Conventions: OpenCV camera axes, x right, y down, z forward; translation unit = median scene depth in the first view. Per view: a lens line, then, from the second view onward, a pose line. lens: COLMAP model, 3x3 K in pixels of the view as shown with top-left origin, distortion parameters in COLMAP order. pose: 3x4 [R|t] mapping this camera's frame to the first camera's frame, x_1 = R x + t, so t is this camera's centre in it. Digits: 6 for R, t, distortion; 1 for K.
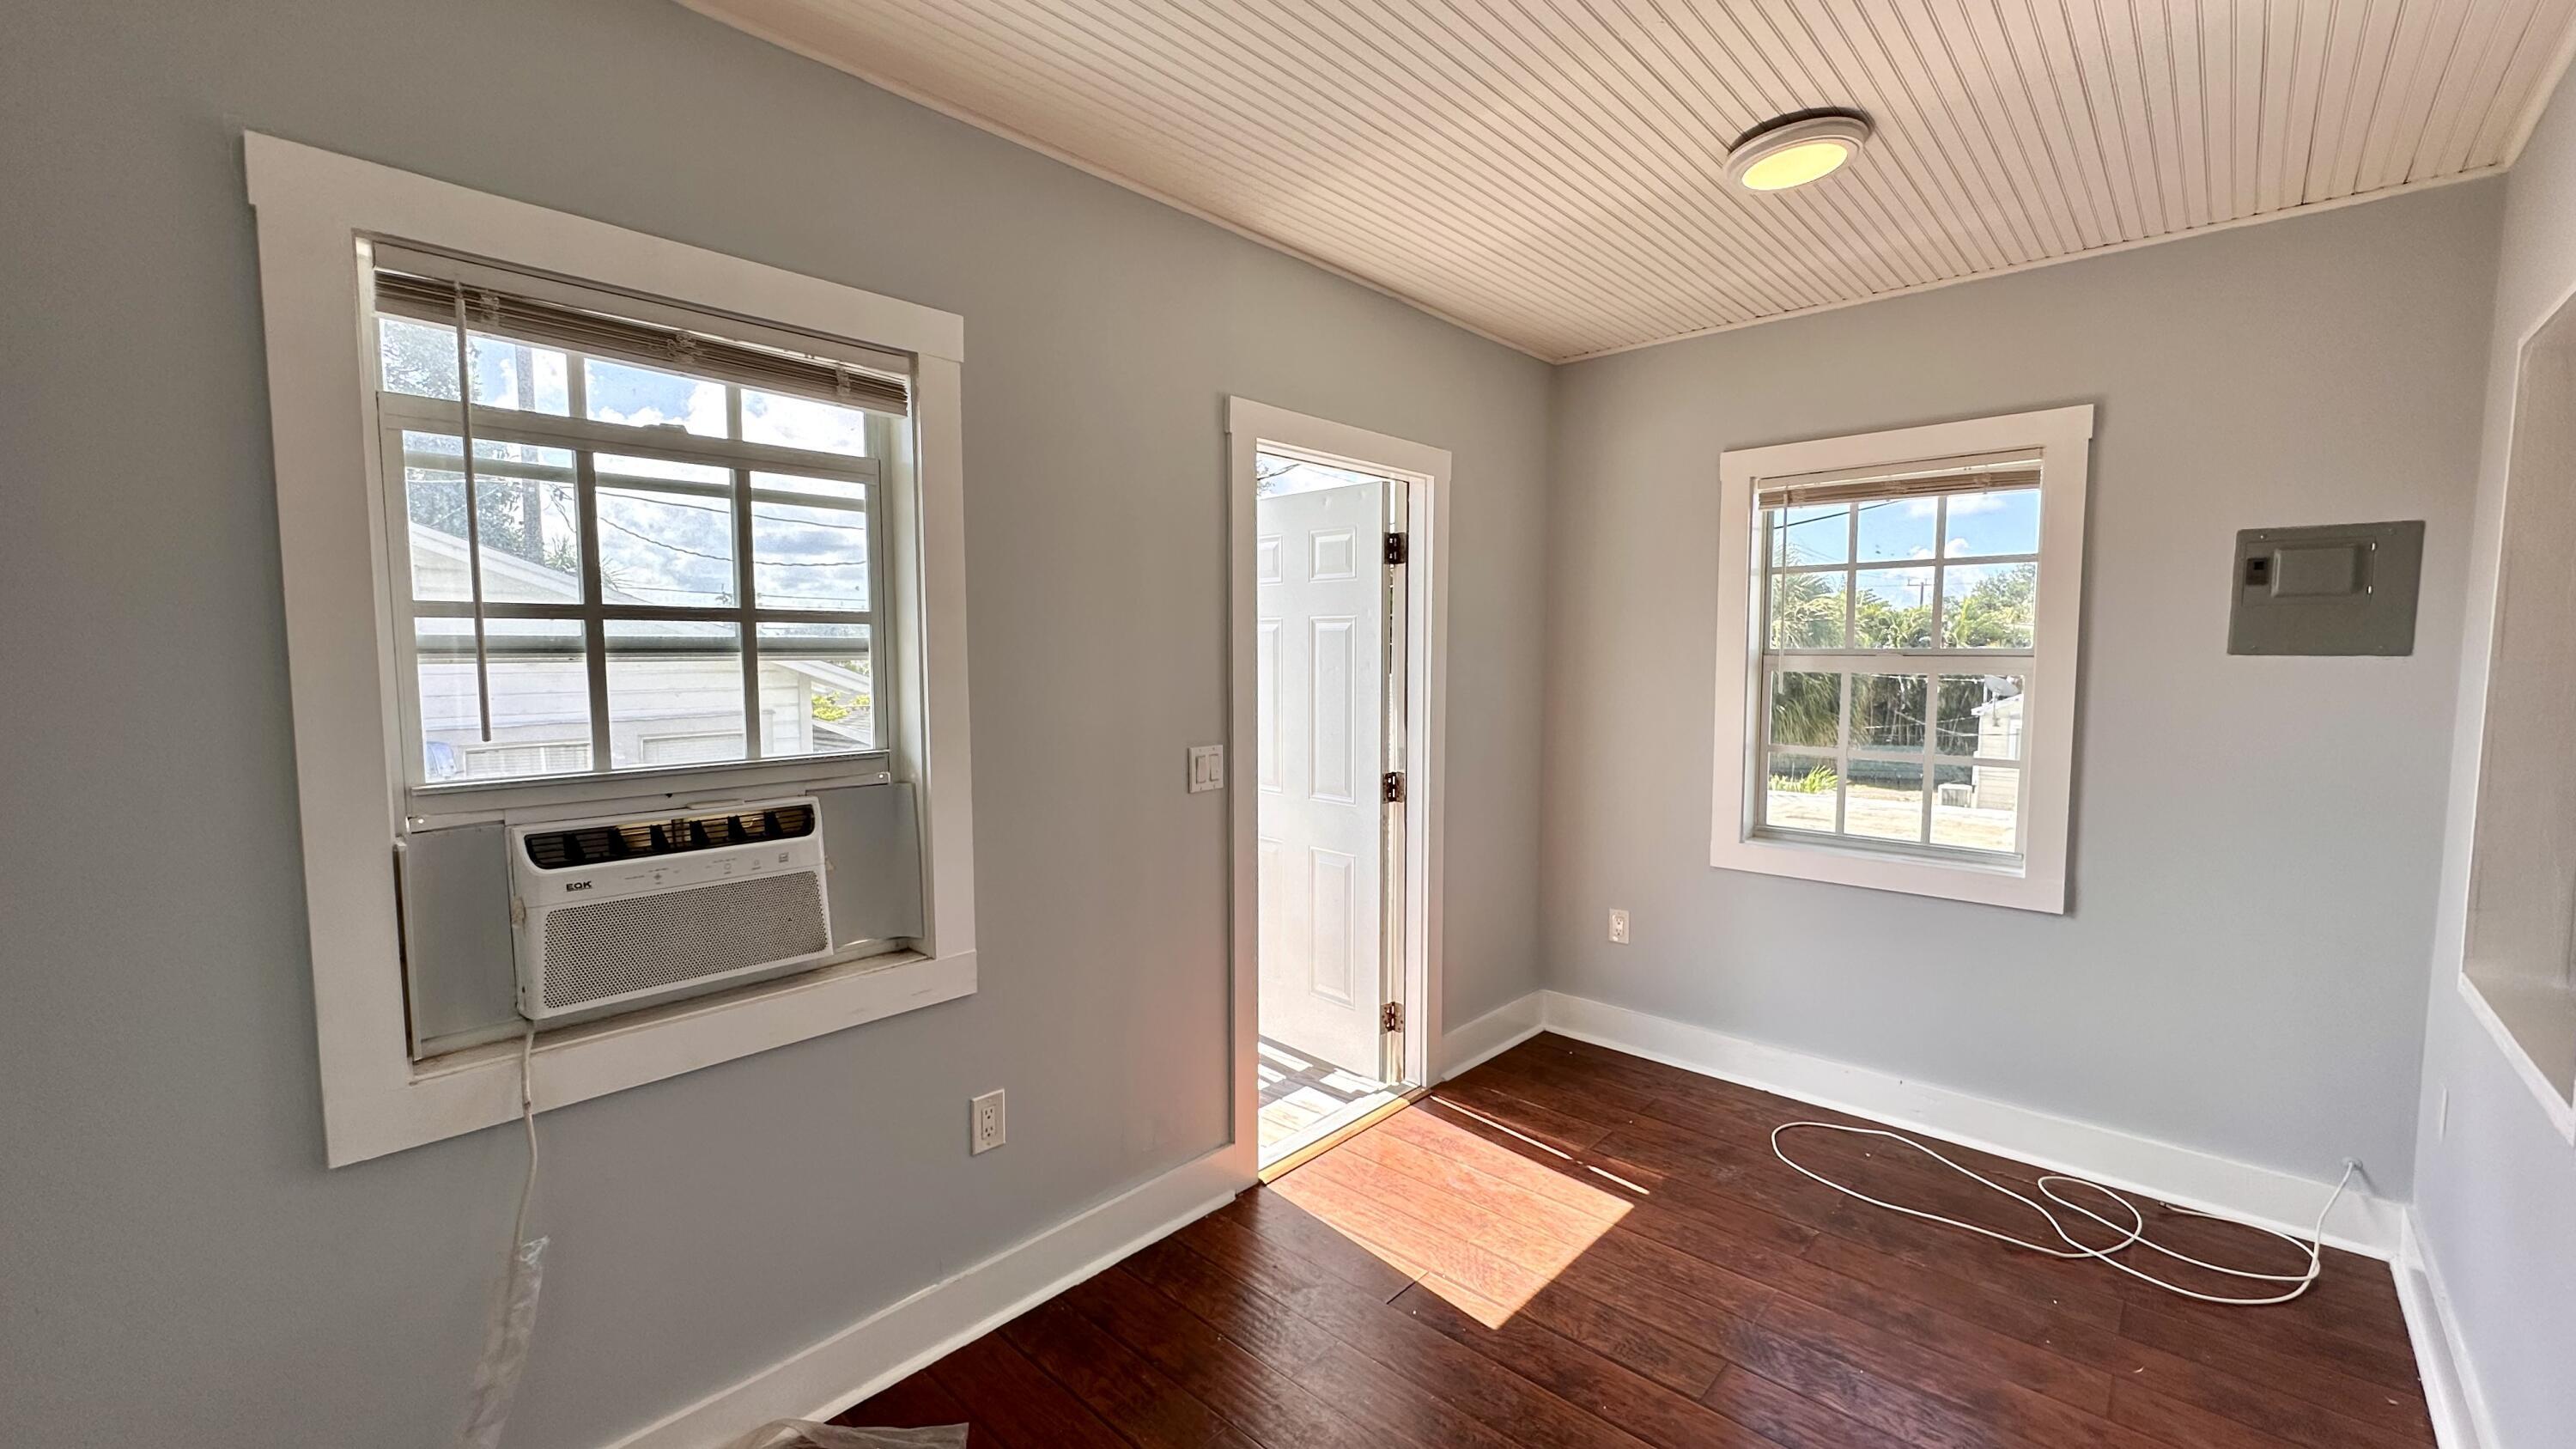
lens RADIAL K [[1029.5, 0, 1288.4], [0, 1029.5, 729.3], [0, 0, 1]] dist [-0.004113, 0.001060]
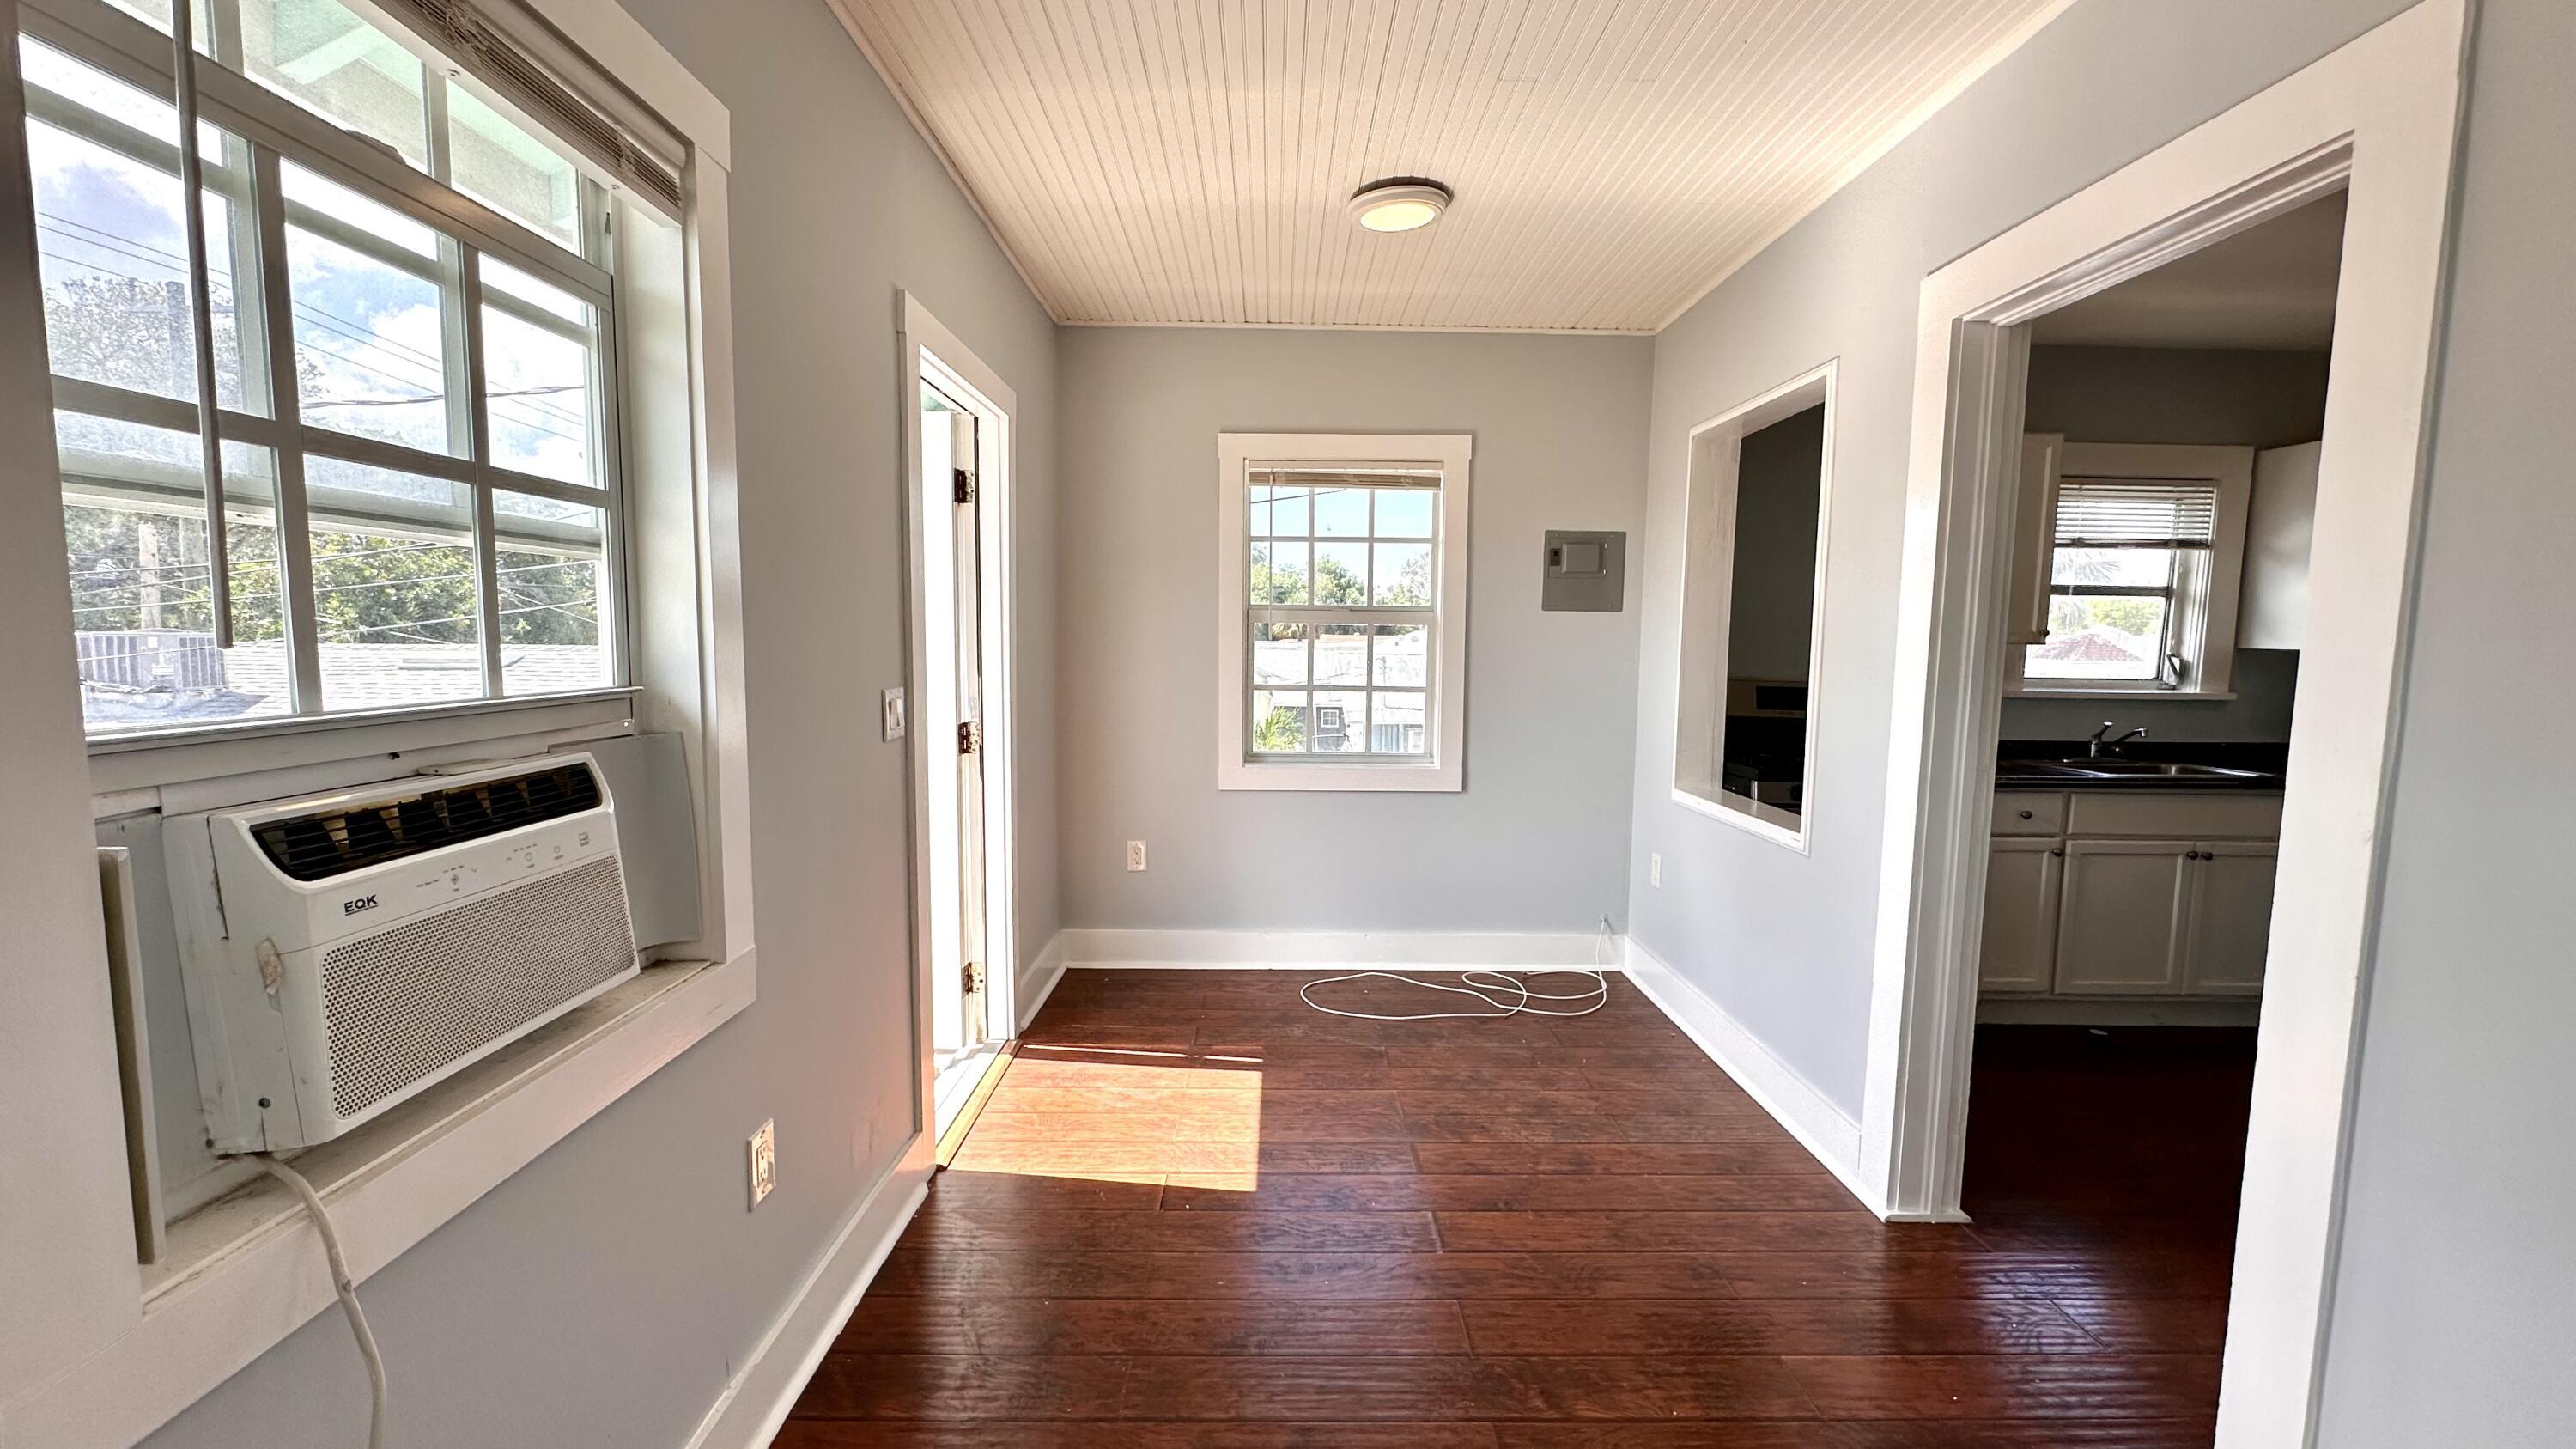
lens RADIAL K [[1029.5, 0, 1289.5], [0, 1029.5, 728.4], [0, 0, 1]] dist [-0.004113, 0.001060]
pose [[0.726055, -0.054857, 0.685445, -0.481115], [0.041344, 0.998492, 0.036118, 0.036479], [-0.686392, 0.002115, 0.727228, 0.144101]]
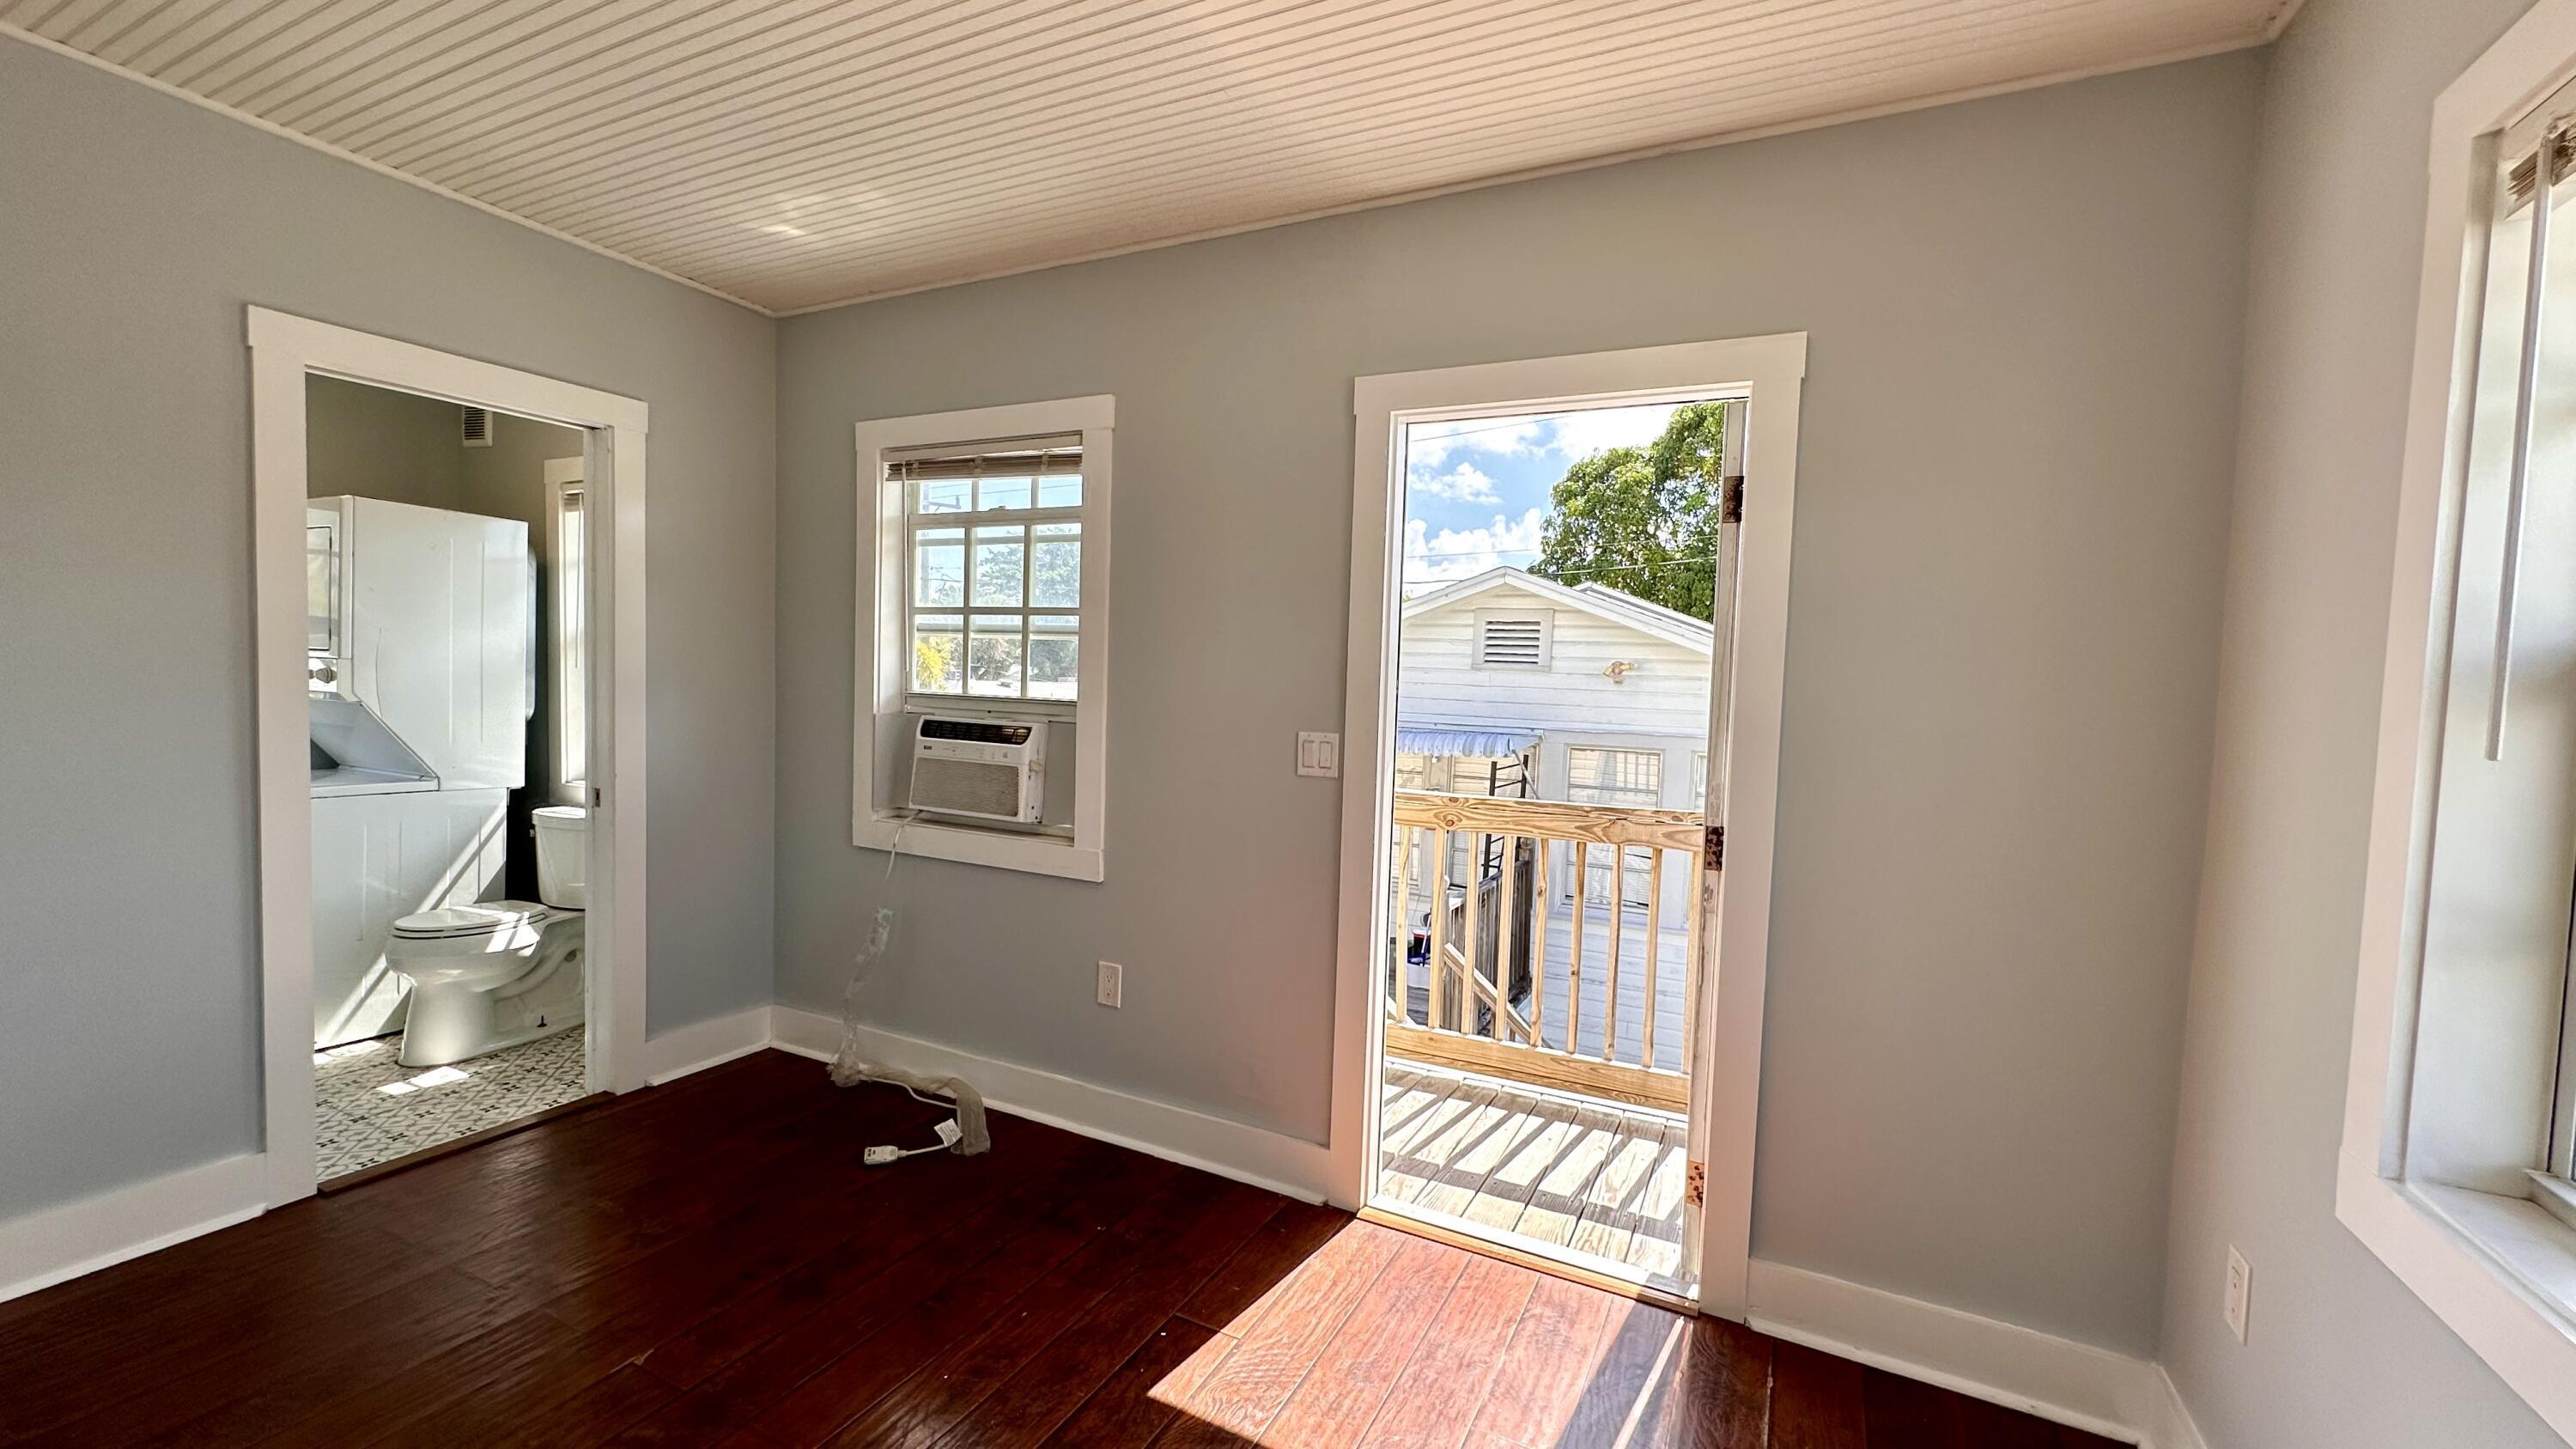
lens RADIAL K [[1029.5, 0, 1289.5], [0, 1029.5, 727.2], [0, 0, 1]] dist [-0.004113, 0.001060]
pose [[0.273000, 0.062776, -0.959964, 0.965722], [-0.110918, 0.993268, 0.033410, -0.020673], [0.955598, 0.097357, 0.278125, 0.761002]]
